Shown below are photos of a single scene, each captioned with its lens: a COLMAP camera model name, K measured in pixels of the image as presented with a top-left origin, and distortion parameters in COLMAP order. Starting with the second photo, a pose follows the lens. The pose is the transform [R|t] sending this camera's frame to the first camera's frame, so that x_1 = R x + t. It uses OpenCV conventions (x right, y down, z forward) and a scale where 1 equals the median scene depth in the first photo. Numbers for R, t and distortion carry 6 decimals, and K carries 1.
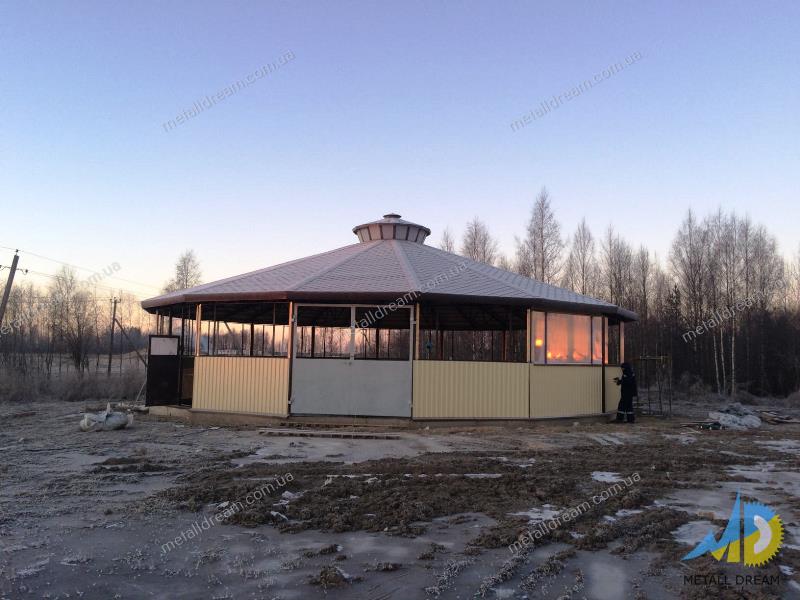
lens RADIAL K [[670.1, 0, 400.0], [0, 670.1, 300.0], [0, 0, 1]] dist [-0.001205, -0.000281]
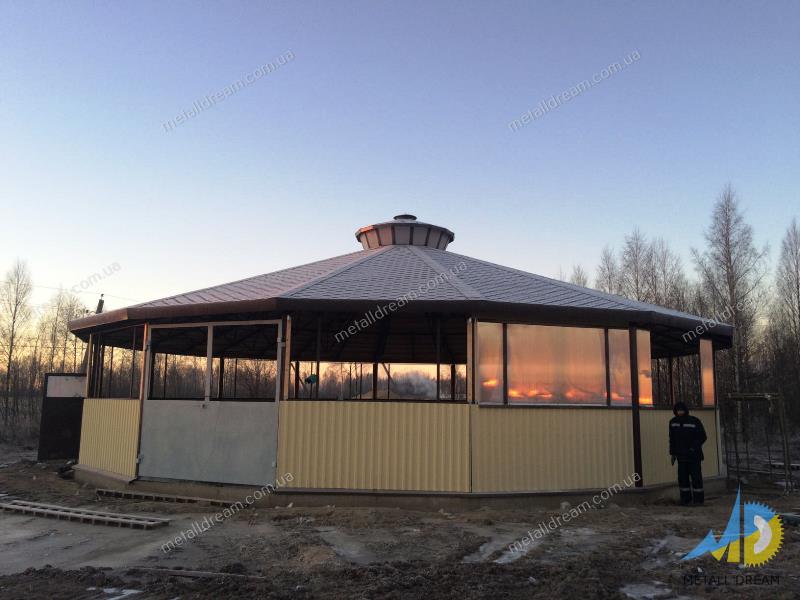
lens RADIAL K [[691.1, 0, 400.0], [0, 691.1, 300.0], [0, 0, 1]] dist [0.010513, 0.000121]
pose [[0.945923, -0.054171, -0.319836, 0.315458], [0.033840, 0.997057, -0.068789, 0.035666], [0.322621, 0.054246, 0.944973, 0.329768]]
